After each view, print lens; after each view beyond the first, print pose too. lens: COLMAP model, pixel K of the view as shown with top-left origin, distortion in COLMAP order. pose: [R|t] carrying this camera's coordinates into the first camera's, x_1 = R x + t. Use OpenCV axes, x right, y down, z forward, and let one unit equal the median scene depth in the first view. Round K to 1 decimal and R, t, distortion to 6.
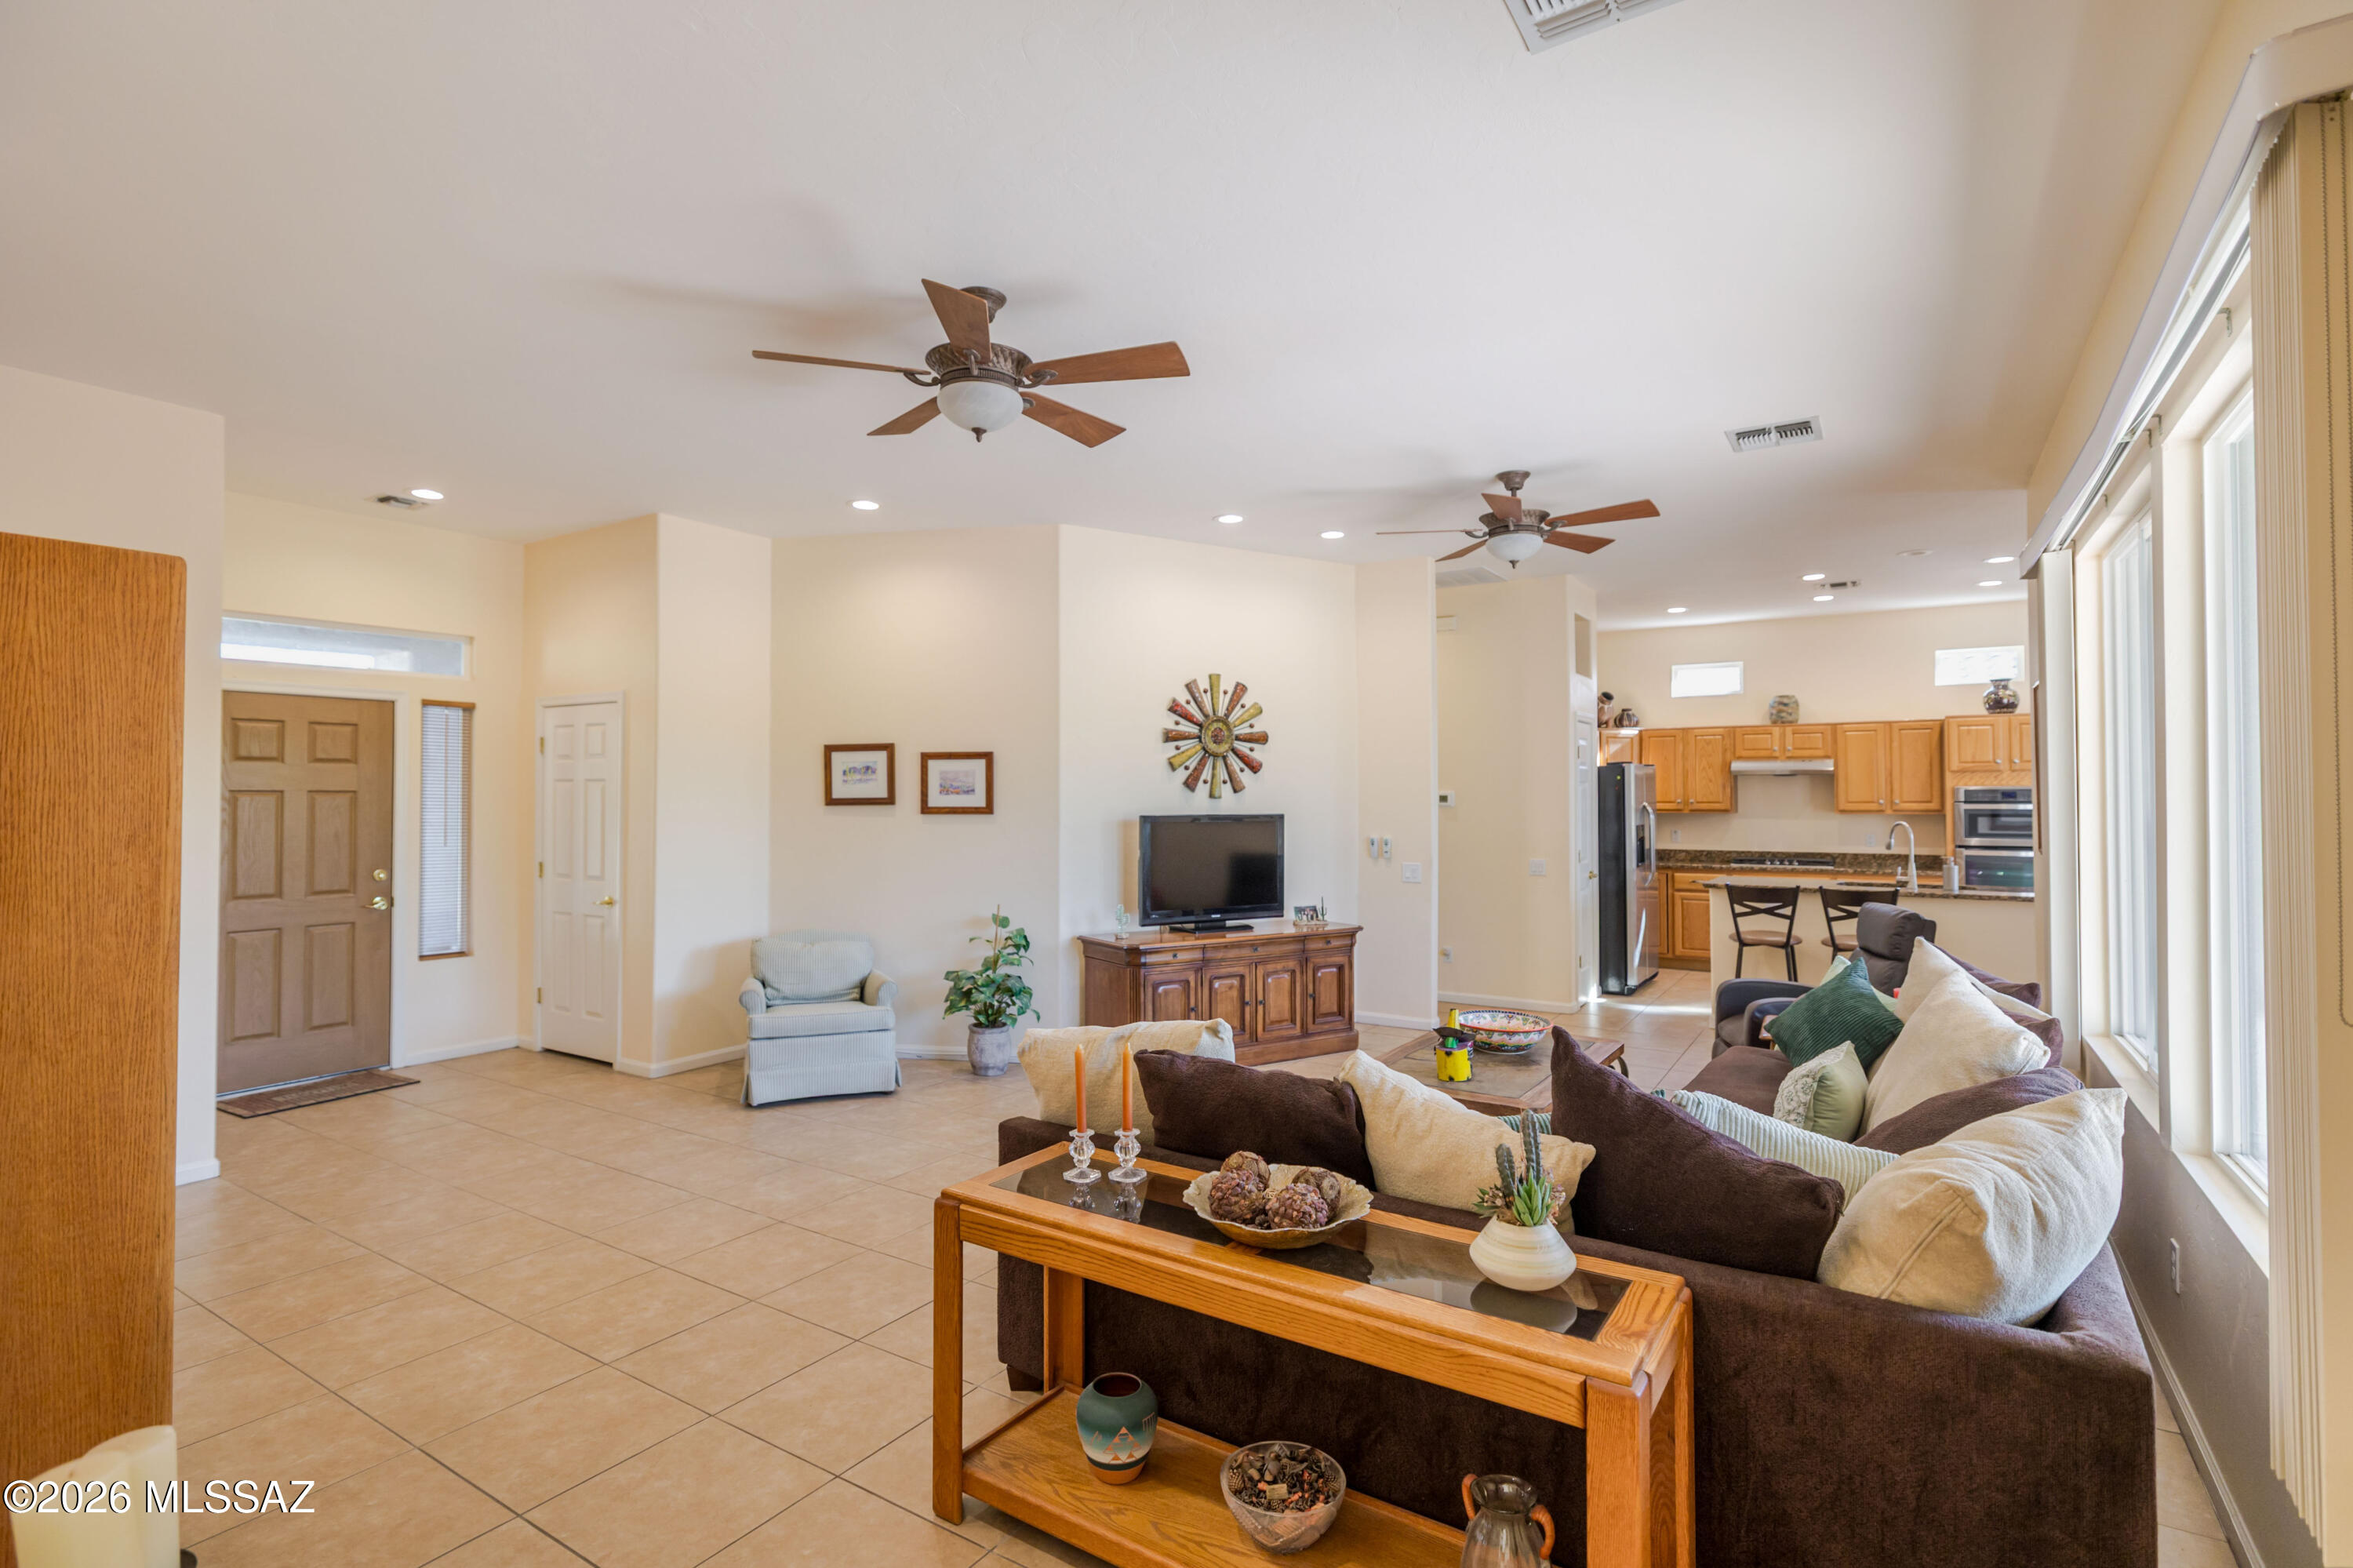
lens RADIAL K [[1119.6, 0, 1169.3], [0, 1119.6, 777.0], [0, 0, 1]] dist [-0.000214, 0.000259]
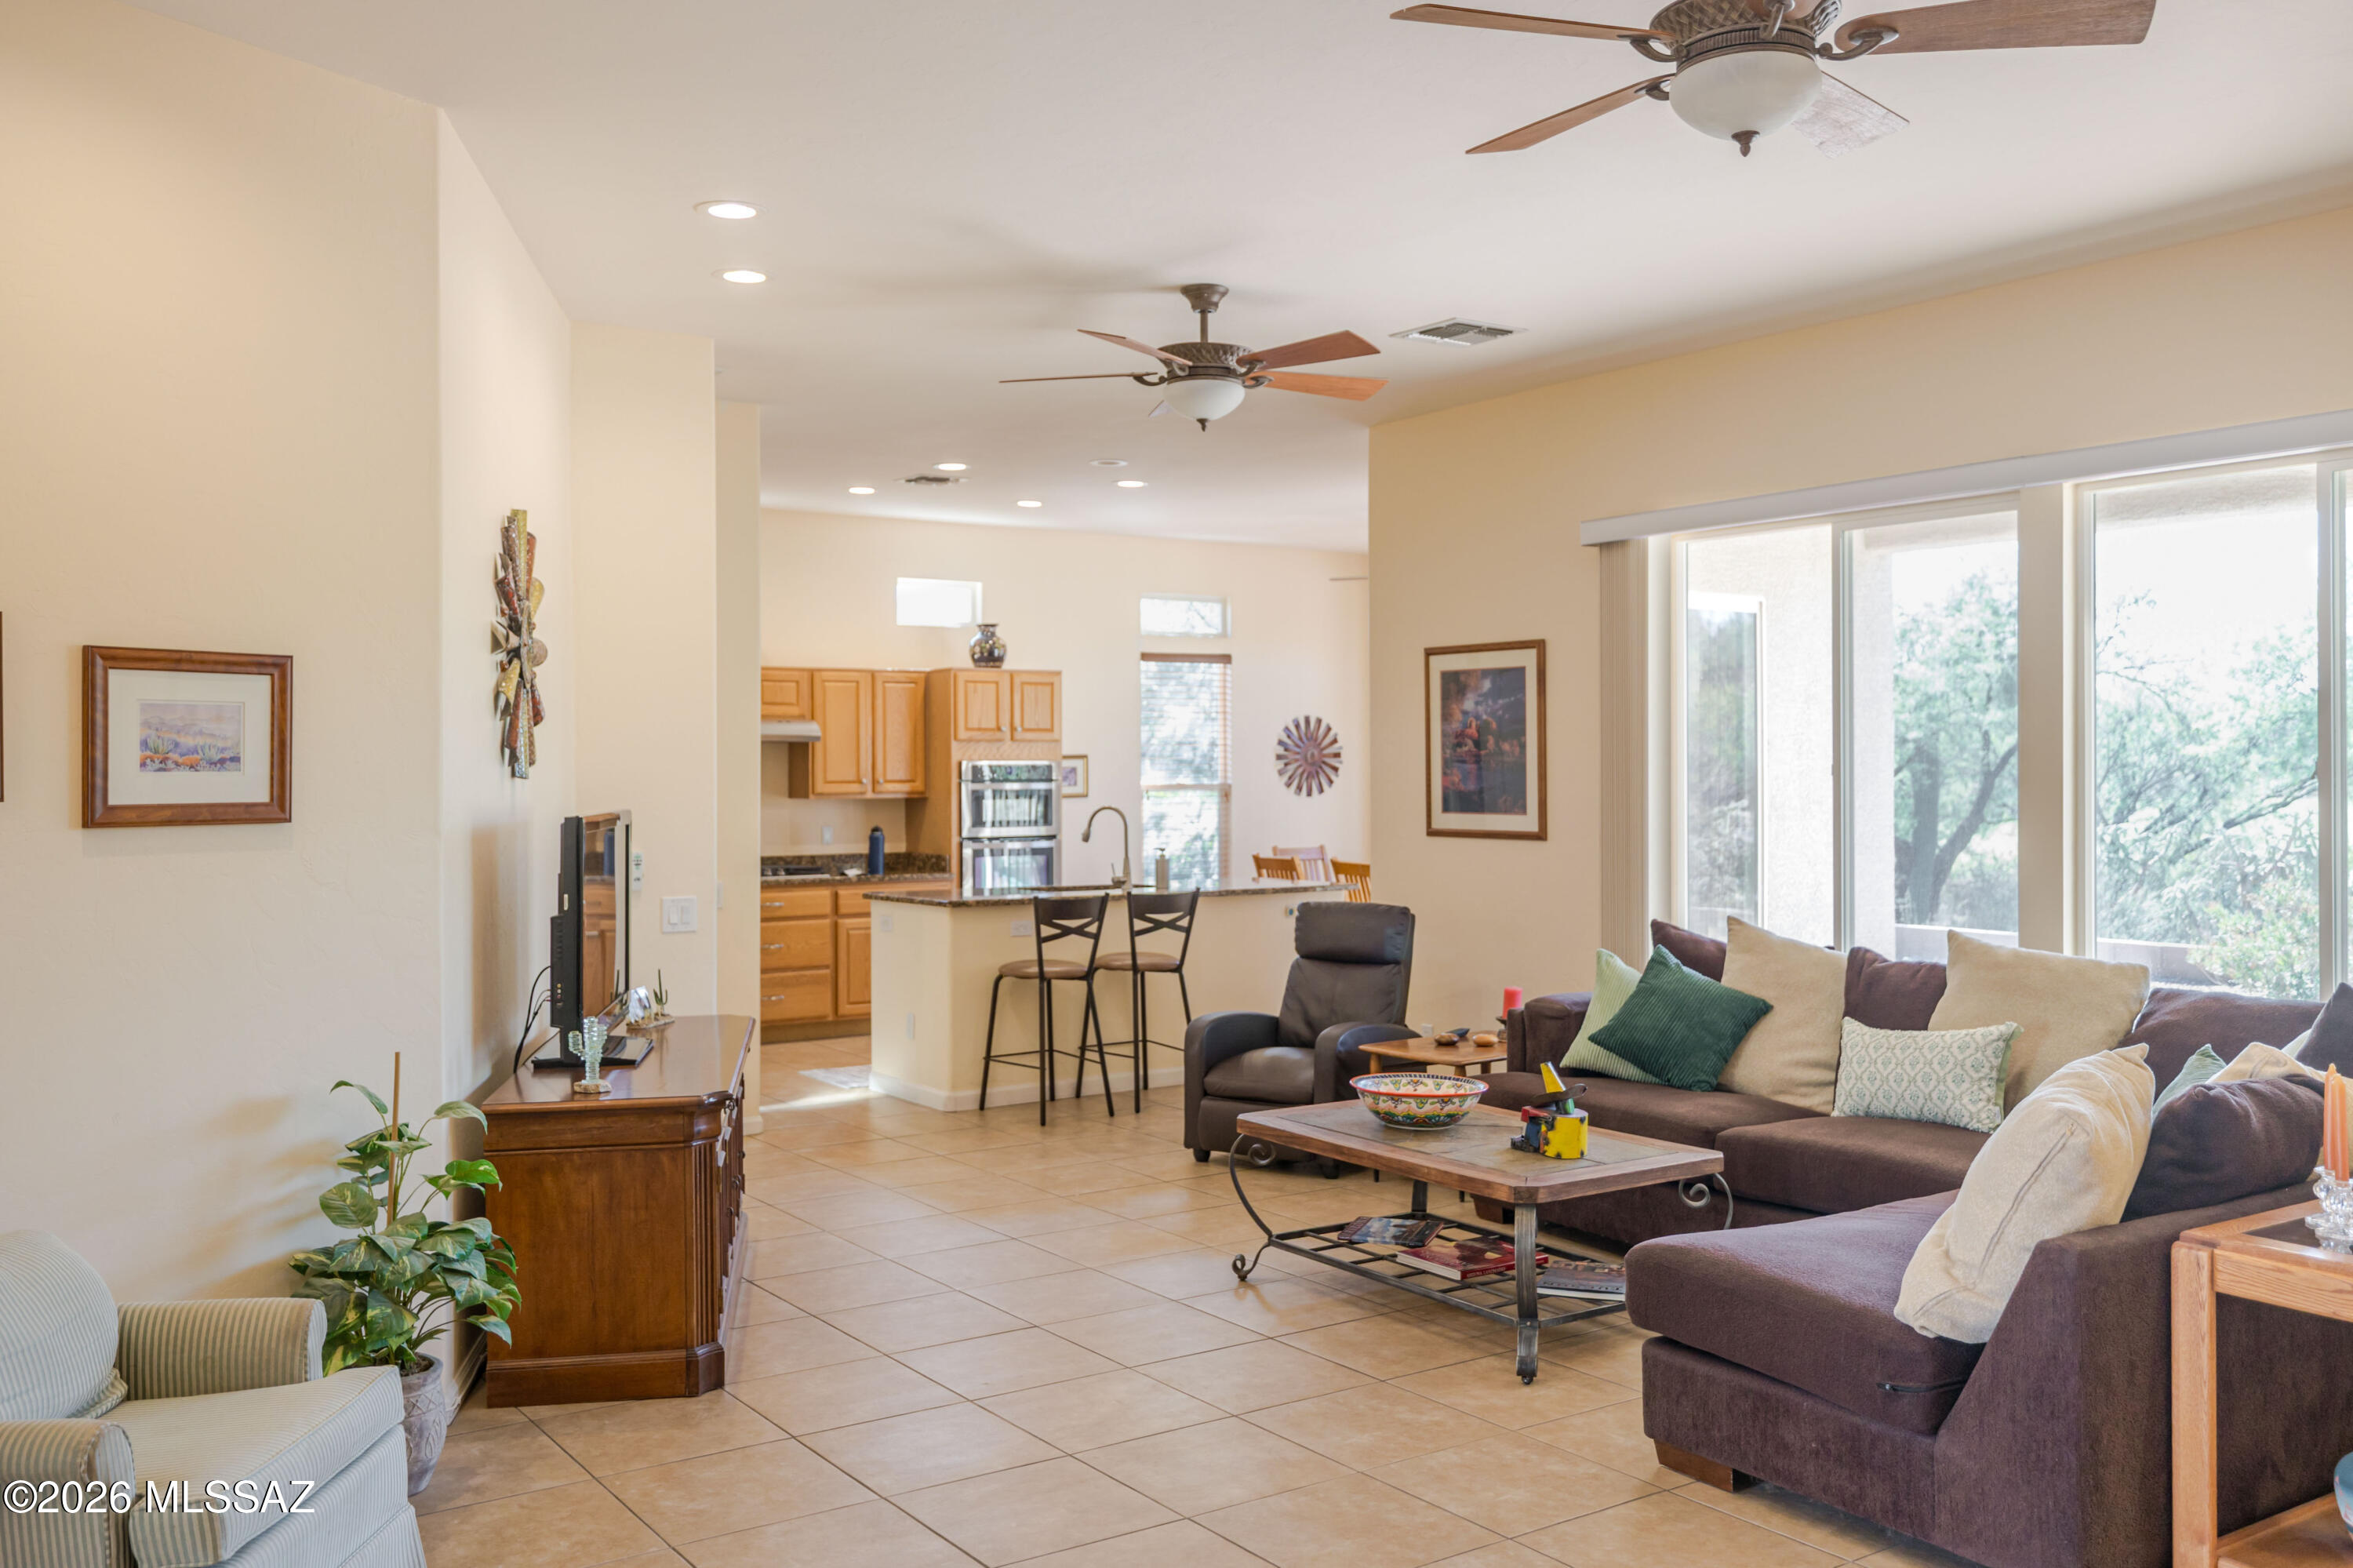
lens RADIAL K [[1974.6, 0, 1168.6], [0, 1974.6, 777.1], [0, 0, 1]] dist [0.012651, 0.008319]
pose [[0.384934, -0.002965, 0.922939, -0.651445], [-0.013018, 0.999878, 0.008642, 0.008321], [-0.922852, -0.015342, 0.384848, 0.464529]]
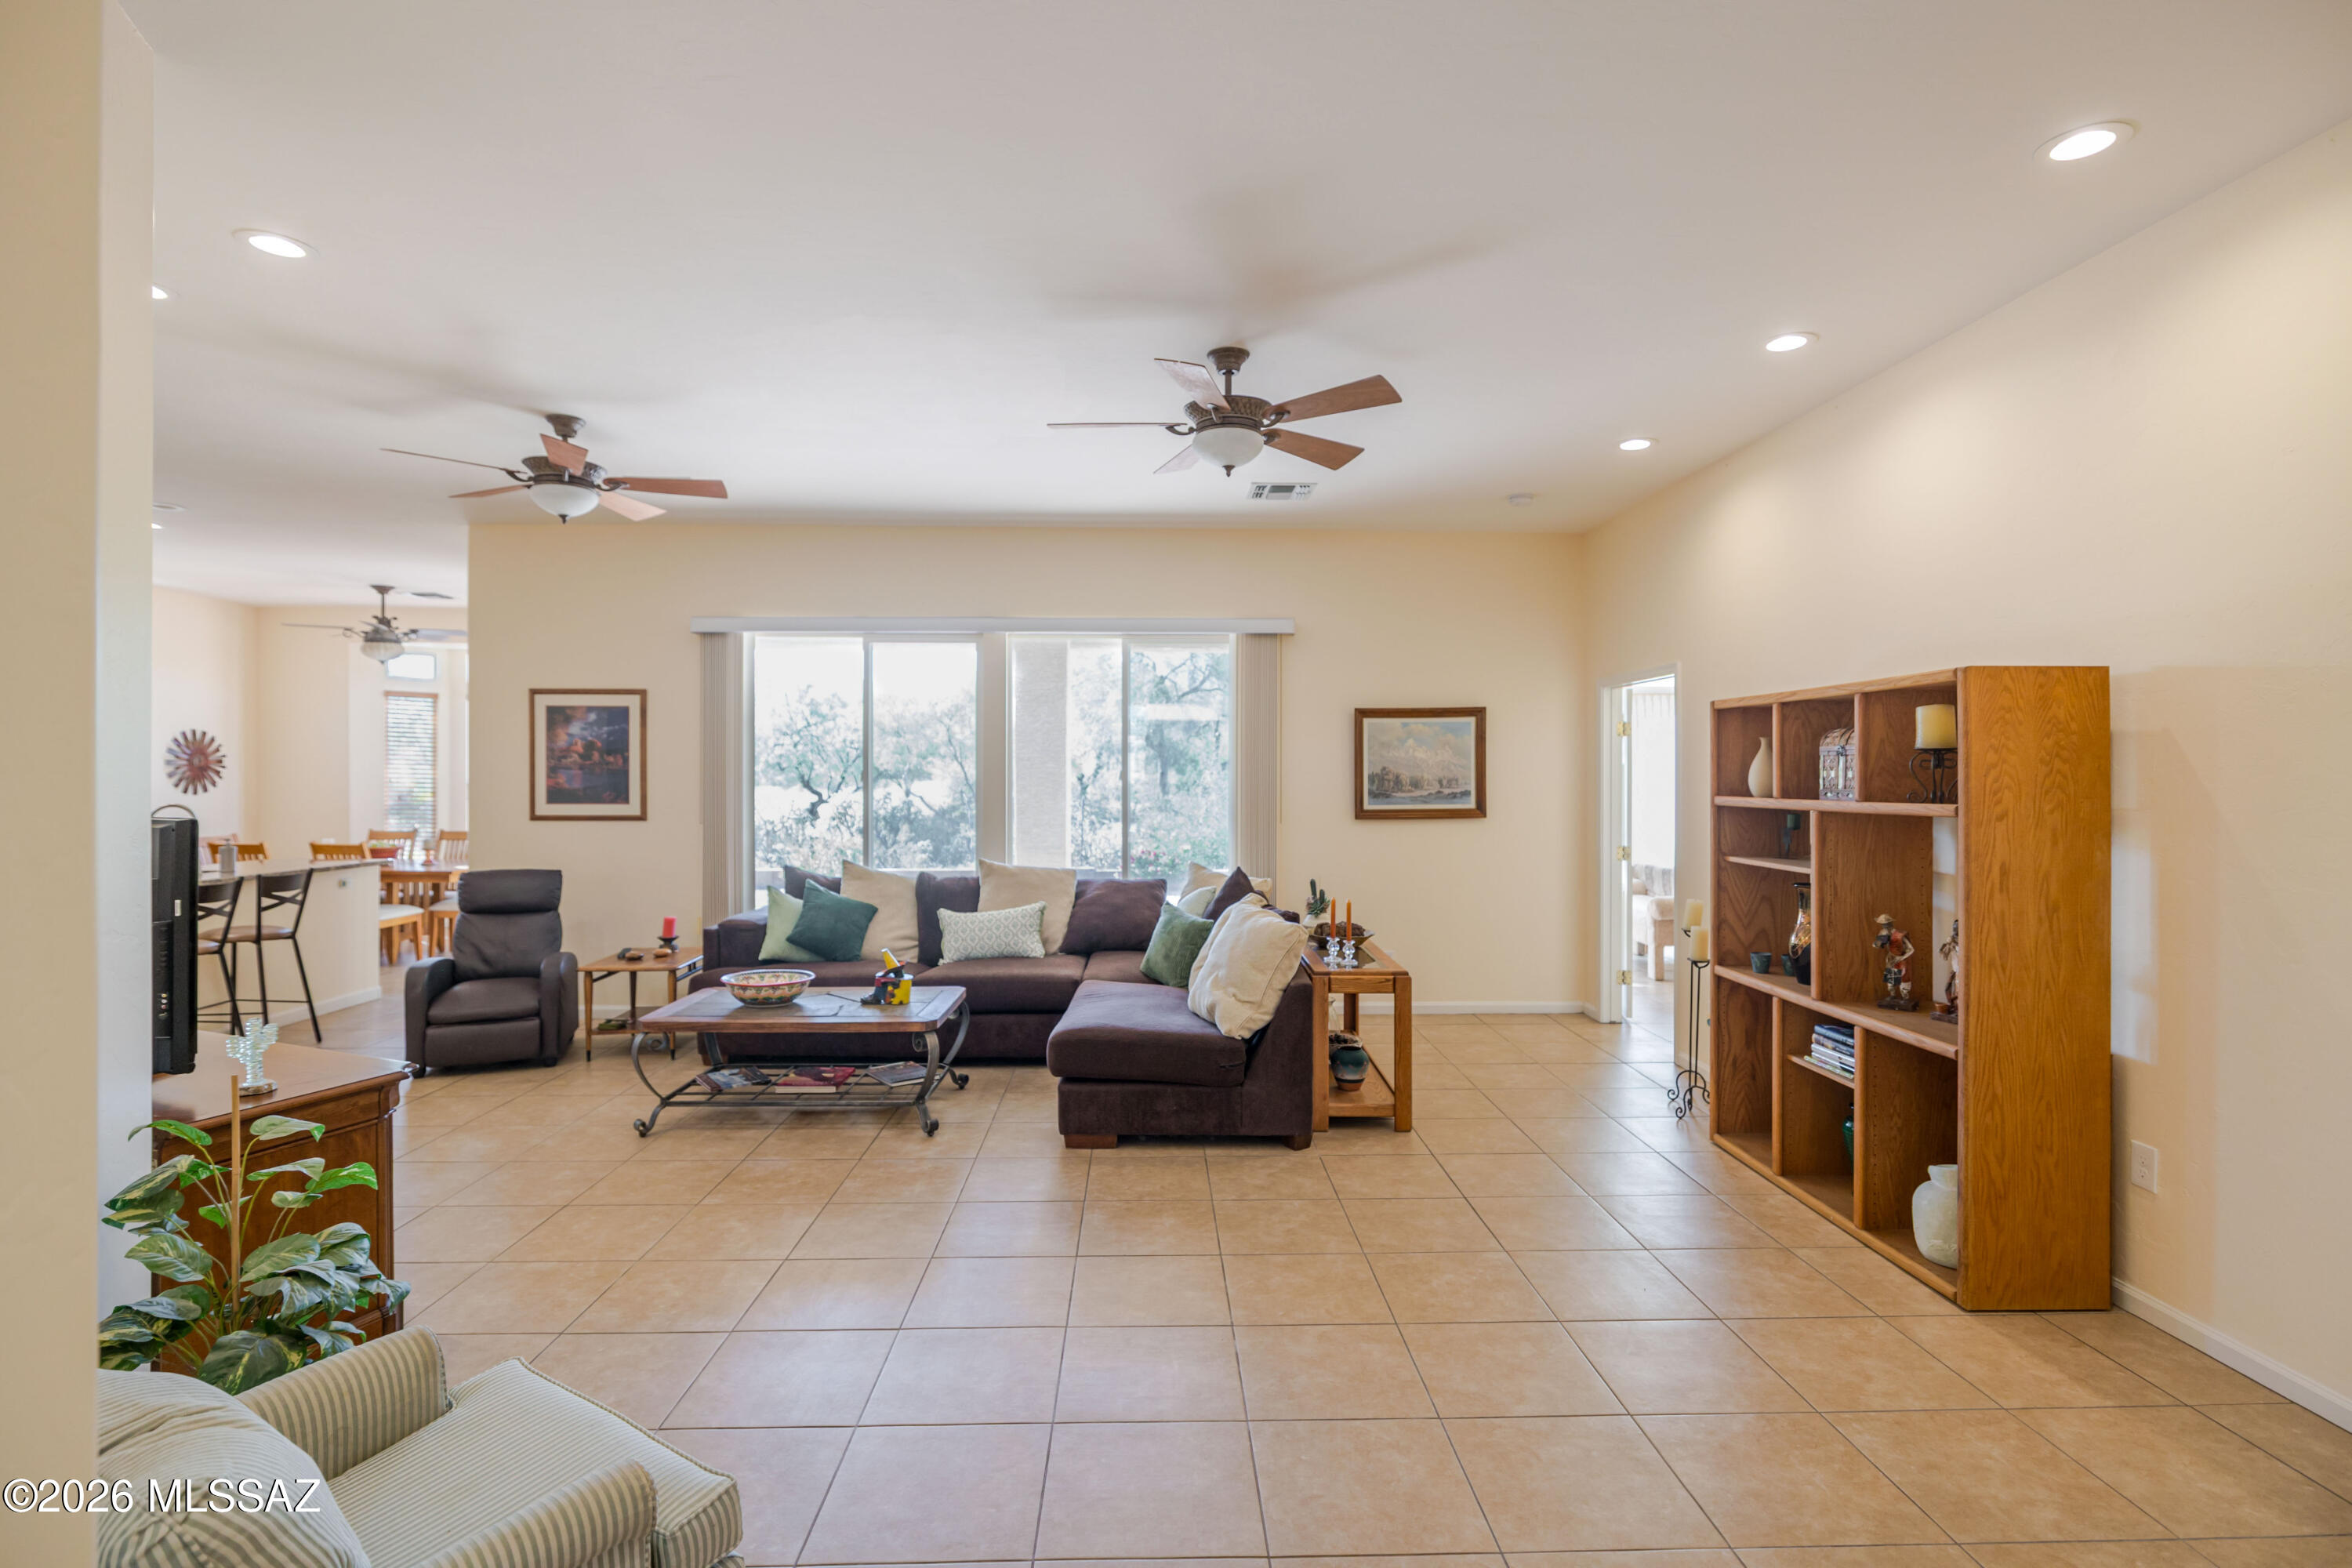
lens RADIAL K [[1119.1, 0, 1168.8], [0, 1119.1, 777.0], [0, 0, 1]] dist [-0.000214, 0.000259]
pose [[-0.560430, -0.001645, 0.828200, -0.591934], [-0.014883, 0.999857, -0.008085, 0.014941], [-0.828068, -0.016857, -0.560374, 0.907233]]
